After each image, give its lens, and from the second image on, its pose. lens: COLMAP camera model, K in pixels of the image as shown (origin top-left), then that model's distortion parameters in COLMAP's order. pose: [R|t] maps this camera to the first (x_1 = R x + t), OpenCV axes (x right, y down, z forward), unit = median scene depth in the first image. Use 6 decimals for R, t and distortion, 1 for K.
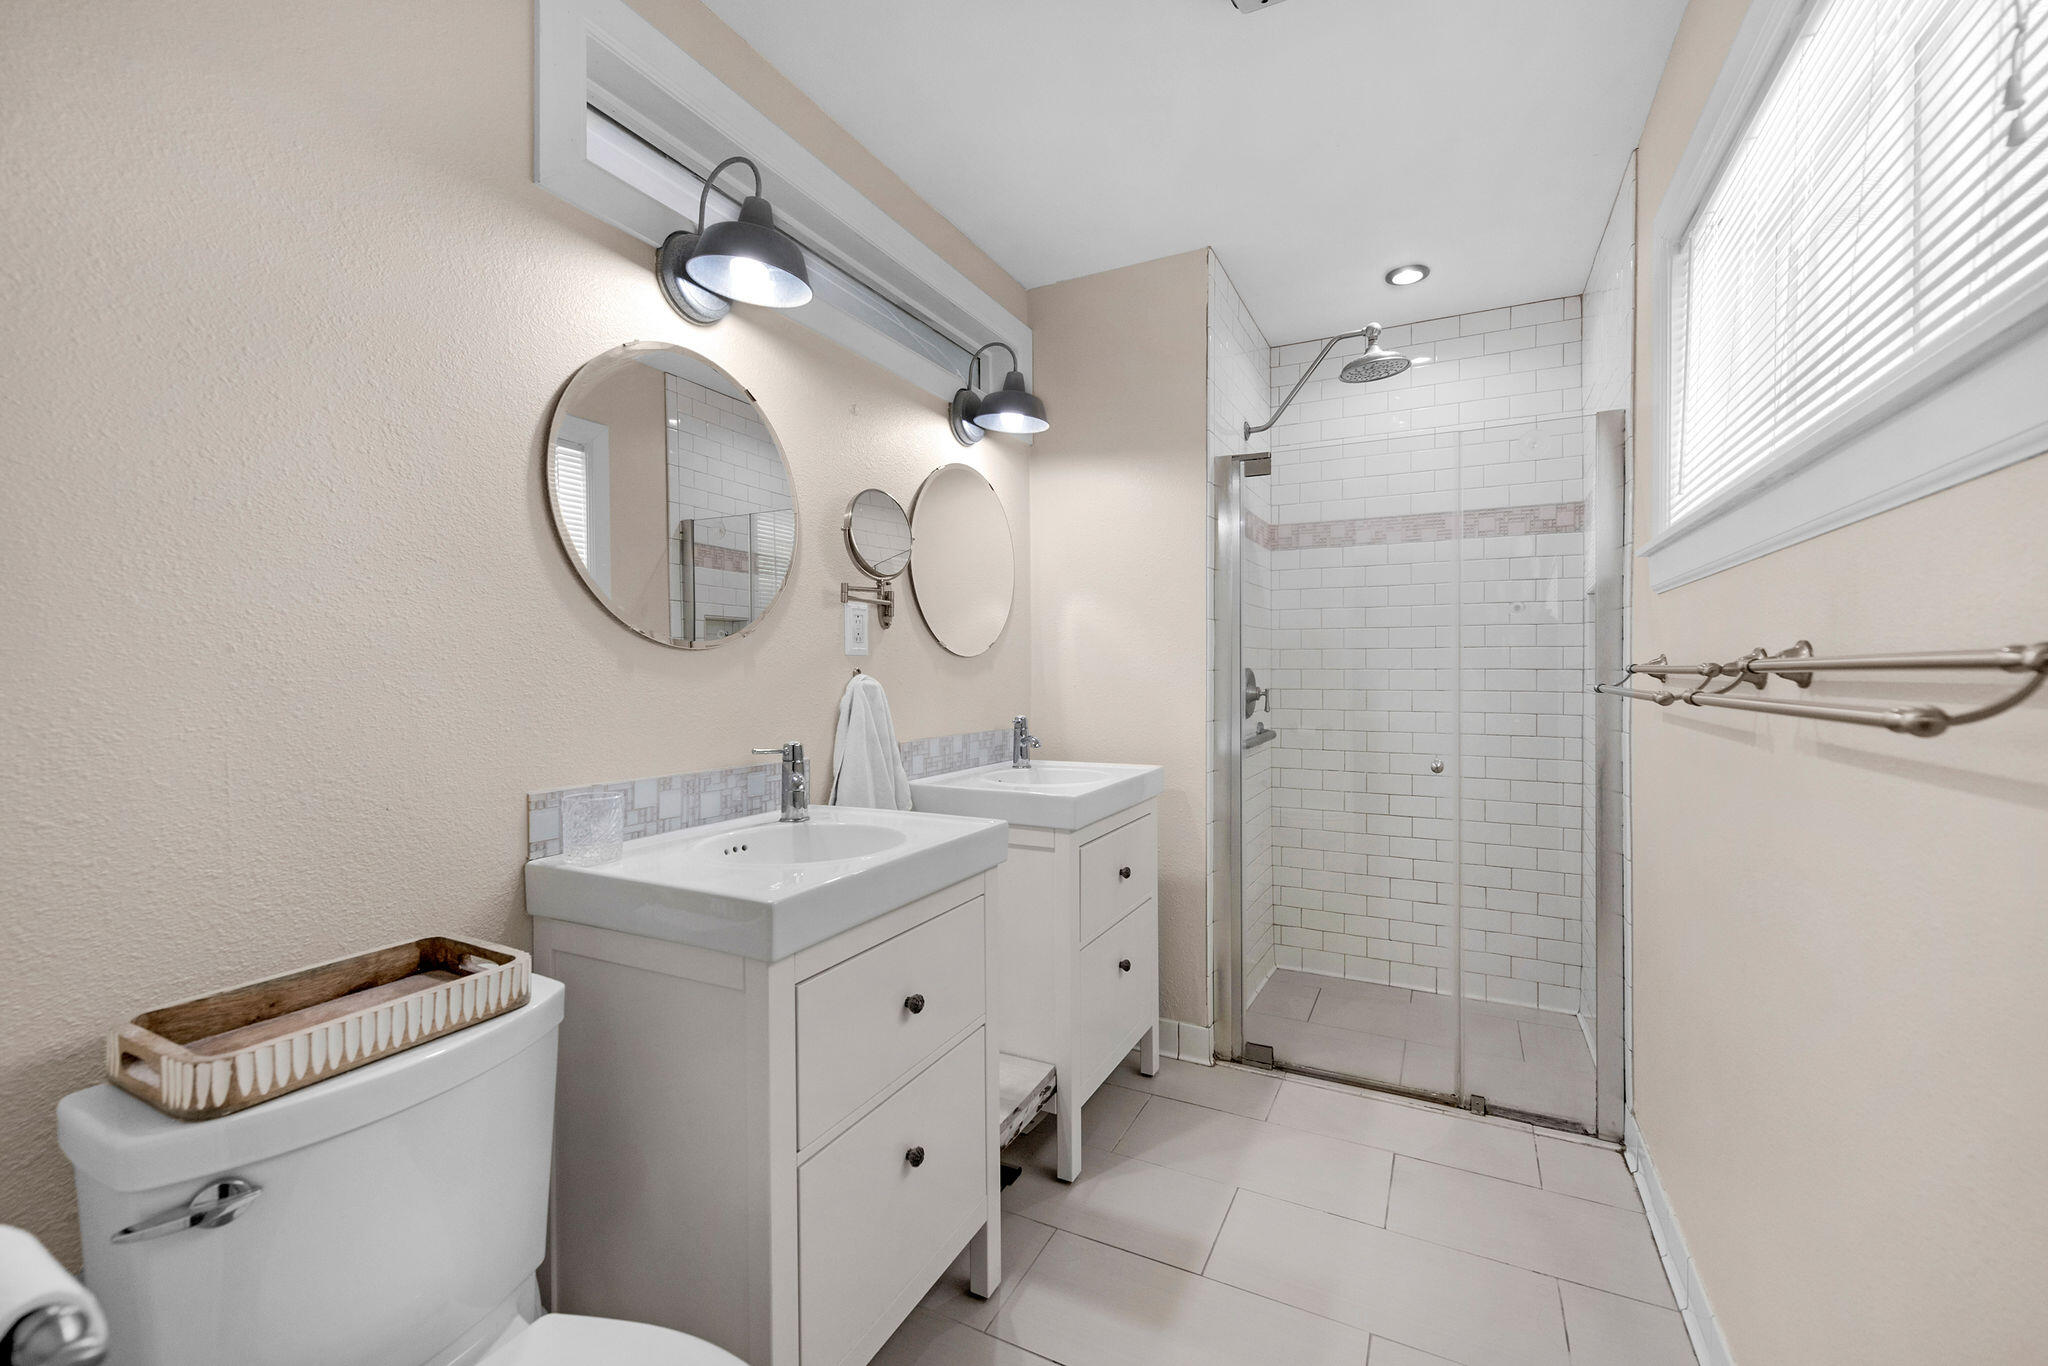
lens RADIAL K [[821.4, 0, 1039.0], [0, 821.4, 665.5], [0, 0, 1]] dist [0.018356, -0.007961]
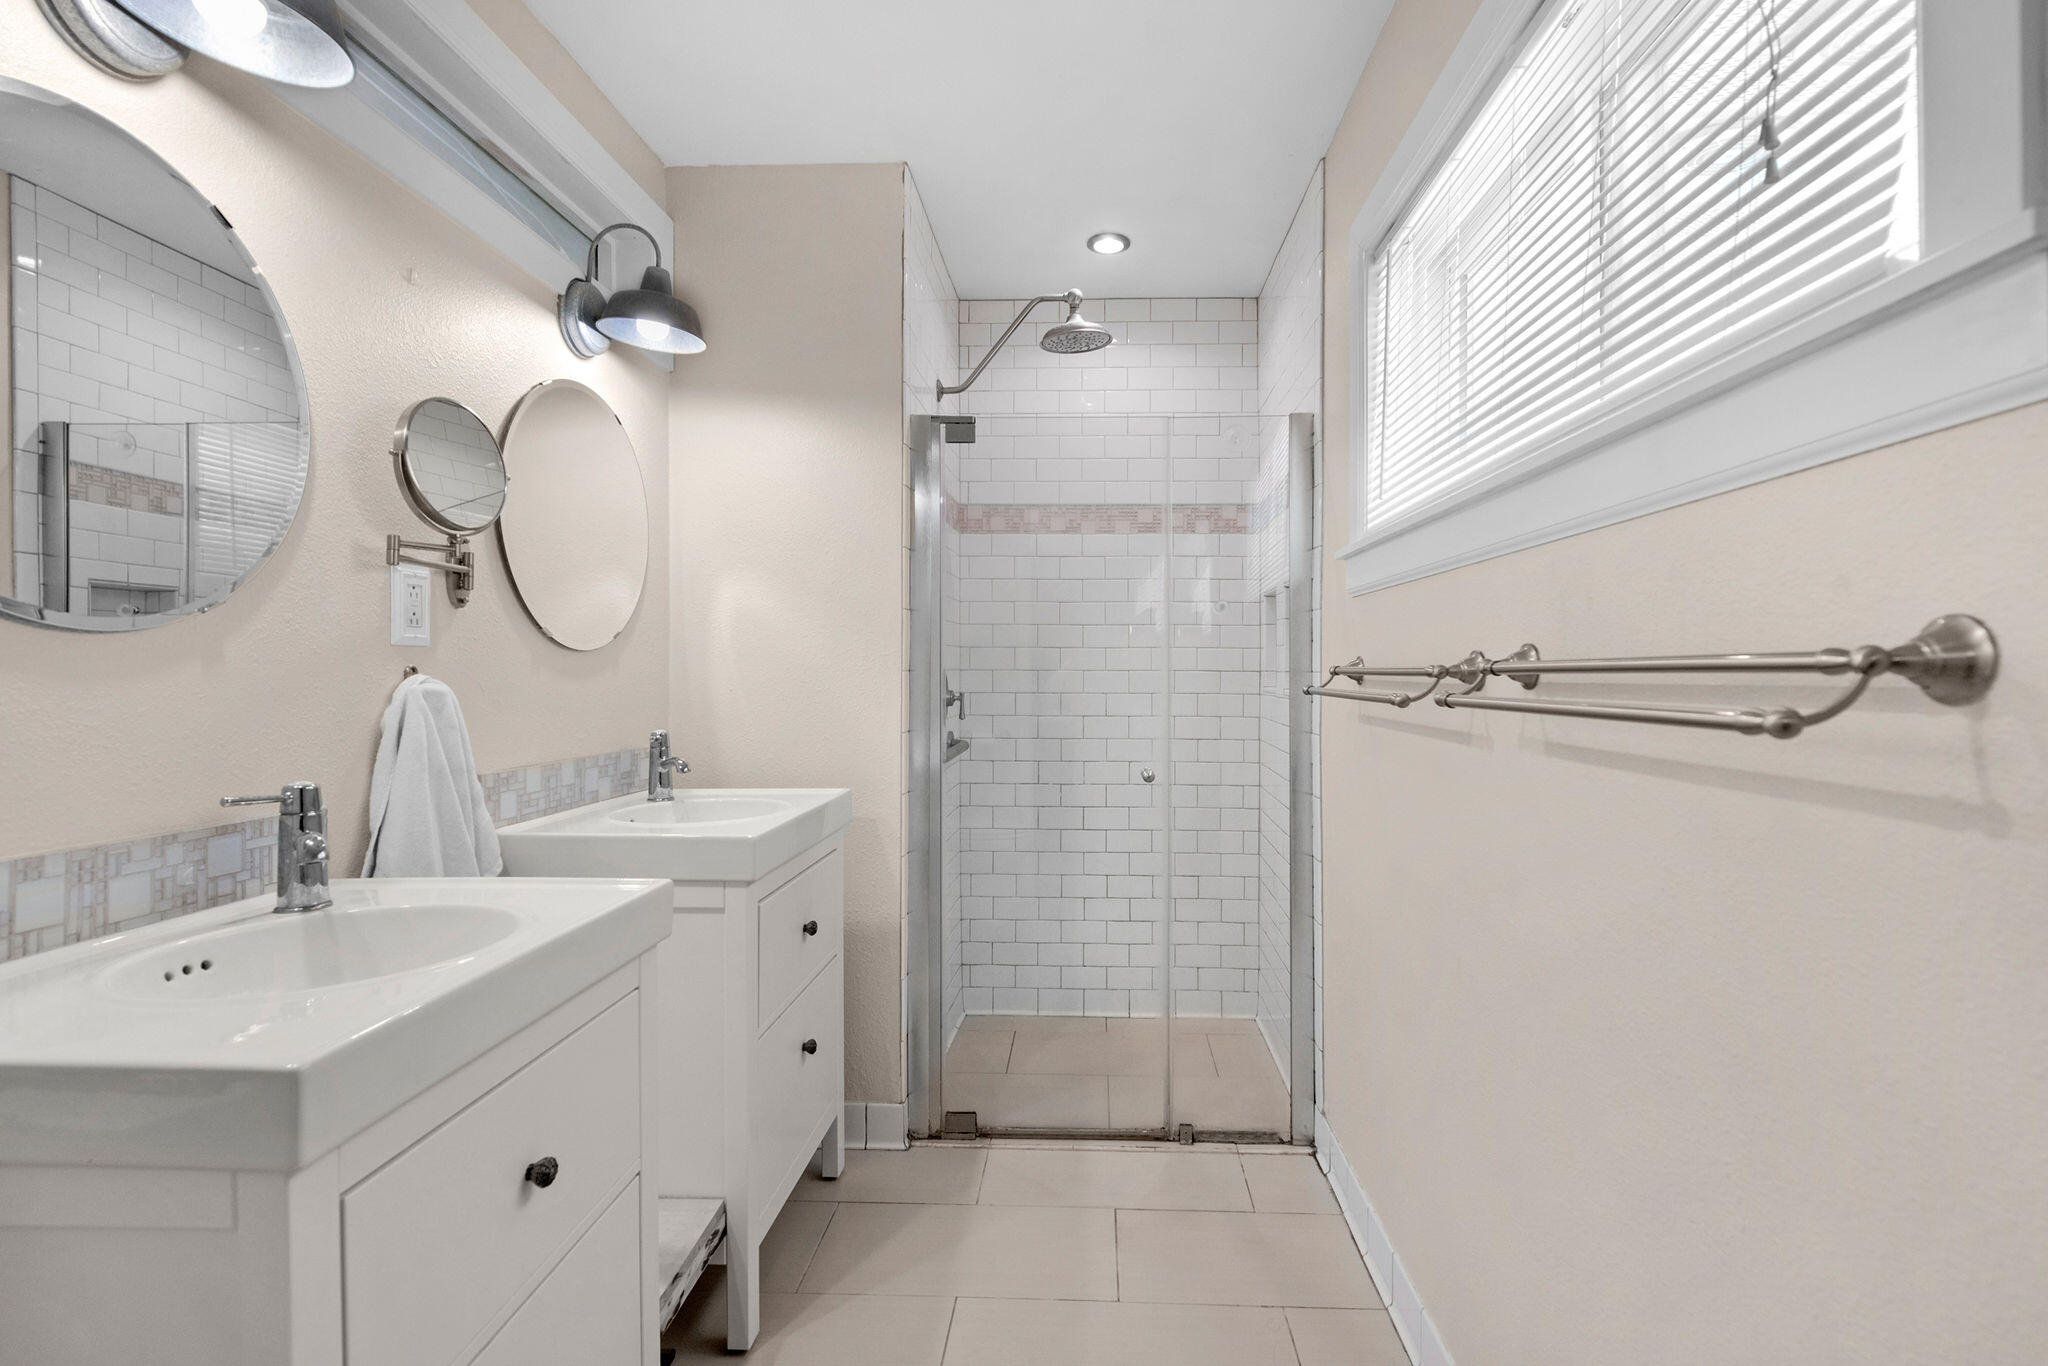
lens RADIAL K [[939.7, 0, 1044.2], [0, 939.7, 663.4], [0, 0, 1]] dist [0.013621, -0.006578]
pose [[0.914111, 0.006839, 0.405406, -0.054471], [-0.005795, 0.999976, -0.003804, 0.001338], [-0.405423, 0.001128, 0.914129, 0.084159]]
